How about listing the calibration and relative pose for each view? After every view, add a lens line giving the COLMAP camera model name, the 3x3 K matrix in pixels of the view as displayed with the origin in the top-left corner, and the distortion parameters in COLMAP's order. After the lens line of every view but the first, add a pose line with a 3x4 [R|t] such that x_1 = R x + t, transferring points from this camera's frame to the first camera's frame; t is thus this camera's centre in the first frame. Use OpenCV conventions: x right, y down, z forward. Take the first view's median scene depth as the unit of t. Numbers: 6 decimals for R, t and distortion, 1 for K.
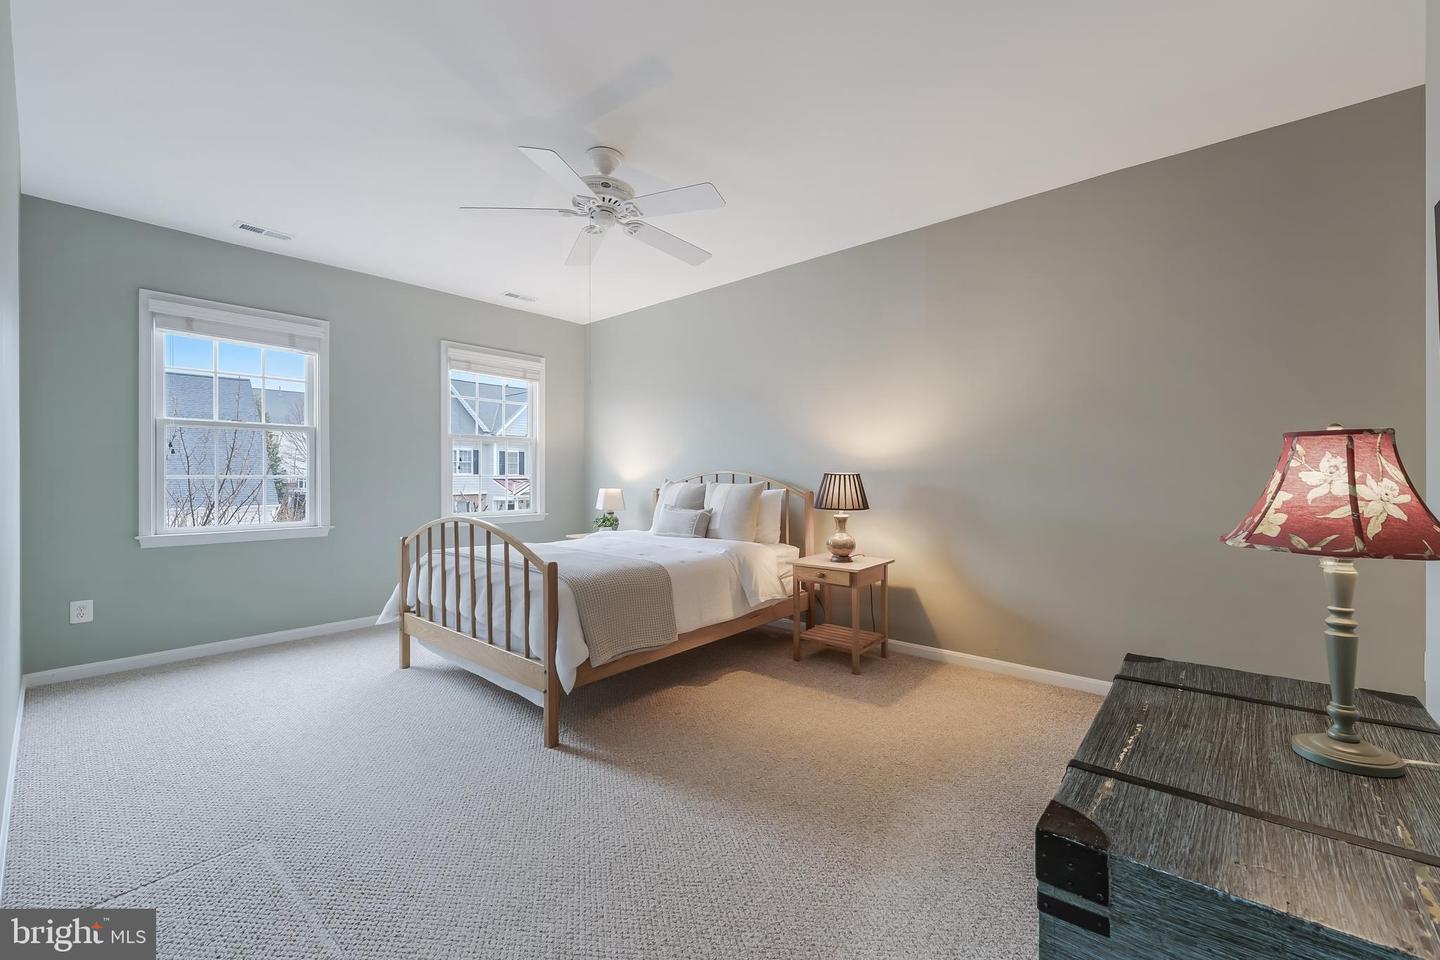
lens RADIAL K [[580.9, 0, 725.3], [0, 580.9, 475.6], [0, 0, 1]] dist [0.004115, 0.000194]
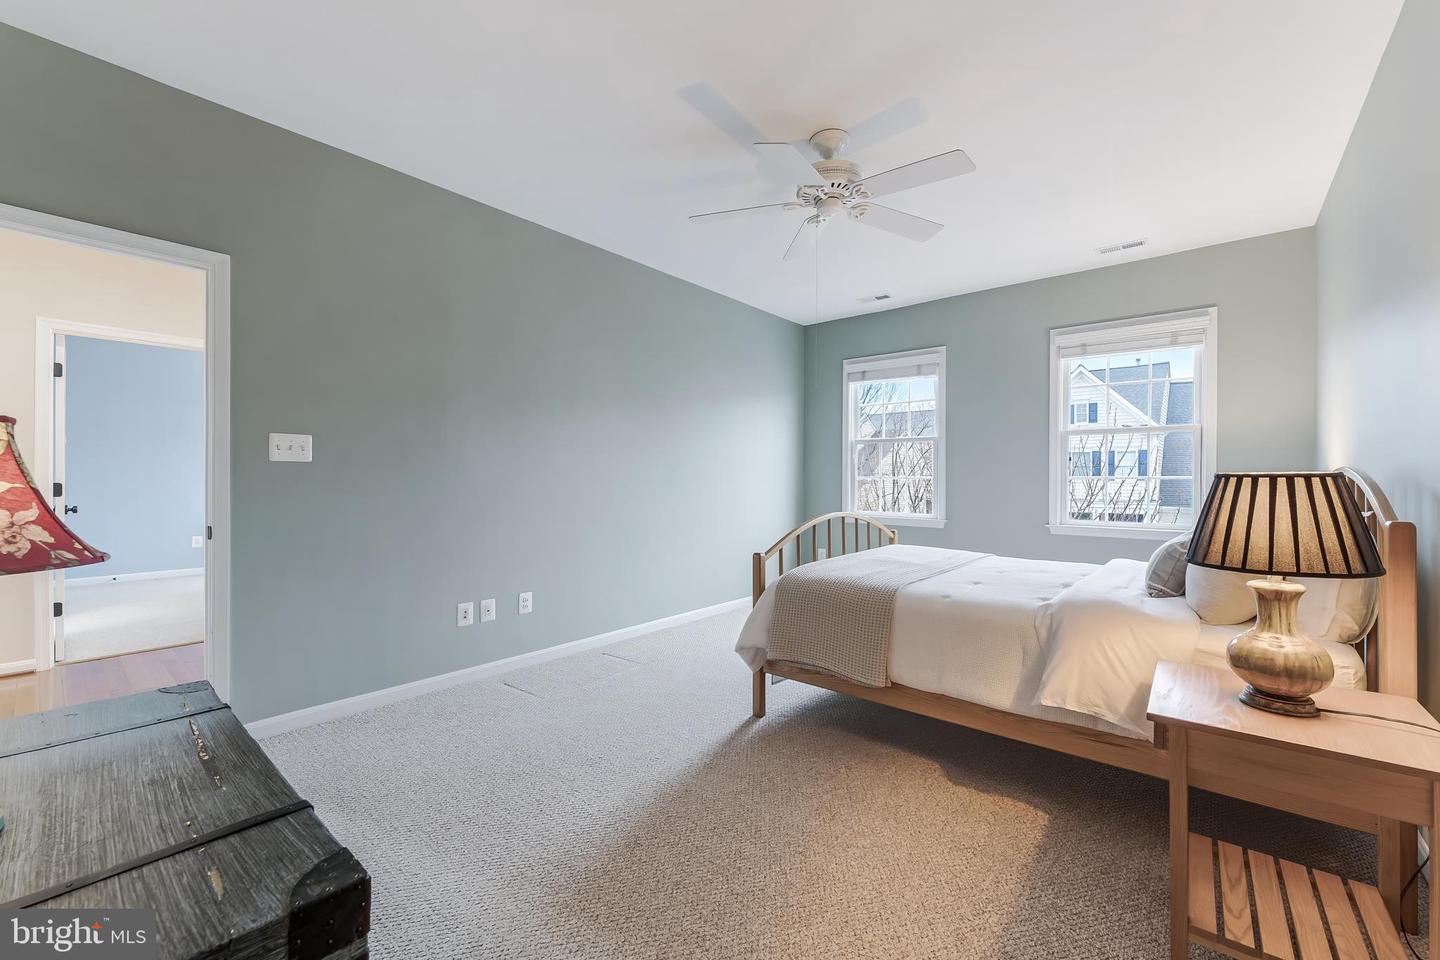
lens RADIAL K [[580.9, 0, 724.3], [0, 580.9, 479.2], [0, 0, 1]] dist [0.004115, 0.000194]
pose [[0.004903, 0.005434, -0.999973, 0.577530], [-0.003512, 0.999979, 0.005417, -0.001049], [0.999982, 0.003485, 0.004922, 0.644026]]
